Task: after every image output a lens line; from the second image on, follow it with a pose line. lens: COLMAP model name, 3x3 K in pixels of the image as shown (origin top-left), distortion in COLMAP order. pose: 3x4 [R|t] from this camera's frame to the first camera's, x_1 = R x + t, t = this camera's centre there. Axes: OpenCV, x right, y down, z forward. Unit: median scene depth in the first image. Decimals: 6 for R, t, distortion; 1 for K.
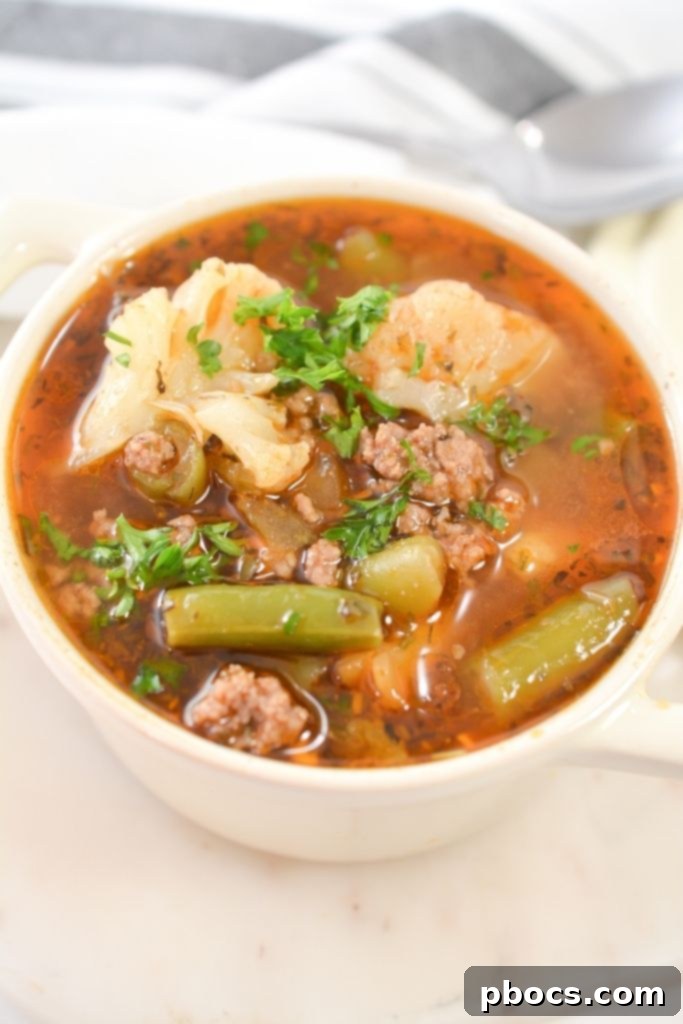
lens RADIAL K [[1819.6, 0, 339.7], [0, 1819.6, 505.3], [0, 0, 1]] dist [0.118404, 0.000000]
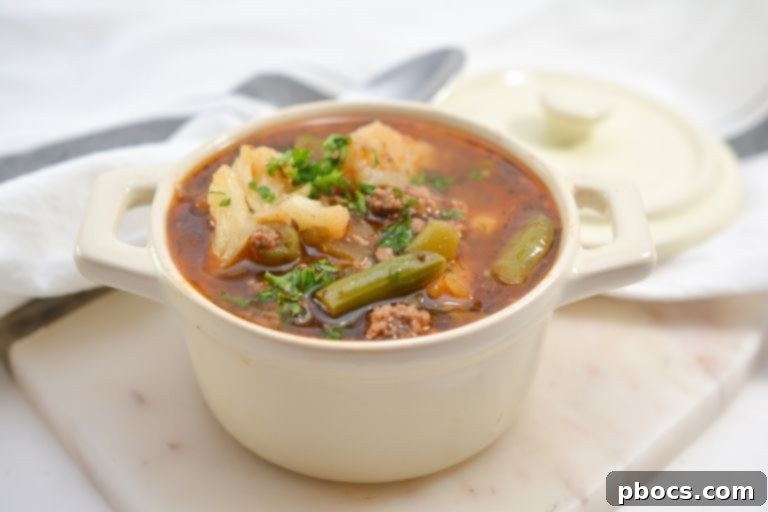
lens RADIAL K [[1364.7, 0, 382.9], [0, 1364.7, 253.8], [0, 0, 1]] dist [0.118404, 0.000000]
pose [[0.875241, -0.314228, 0.367714, -0.473748], [0.428685, 0.856037, -0.288843, 0.390697], [-0.224015, 0.410440, 0.883943, -0.126813]]
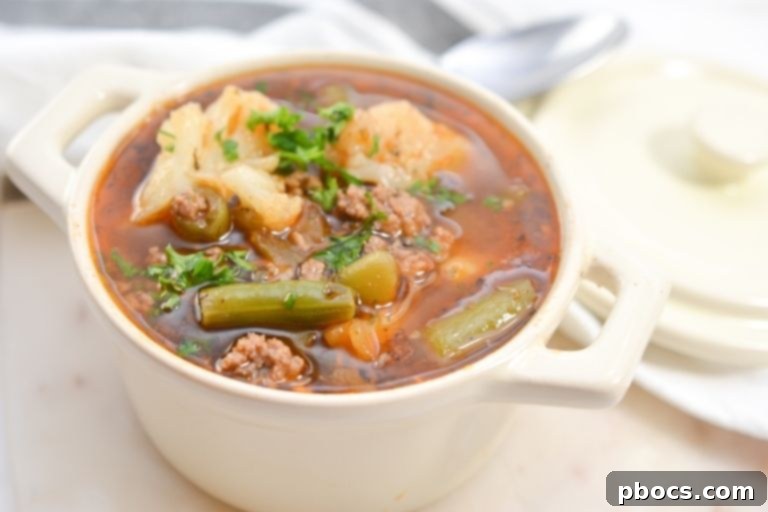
lens RADIAL K [[1364.7, 0, 385.9], [0, 1364.7, 262.2], [0, 0, 1]] dist [0.118404, 0.000000]
pose [[0.998588, -0.031534, 0.042744, 0.002186], [0.040653, 0.971650, -0.232901, 0.269377], [-0.034188, 0.234310, 0.971561, -0.034572]]
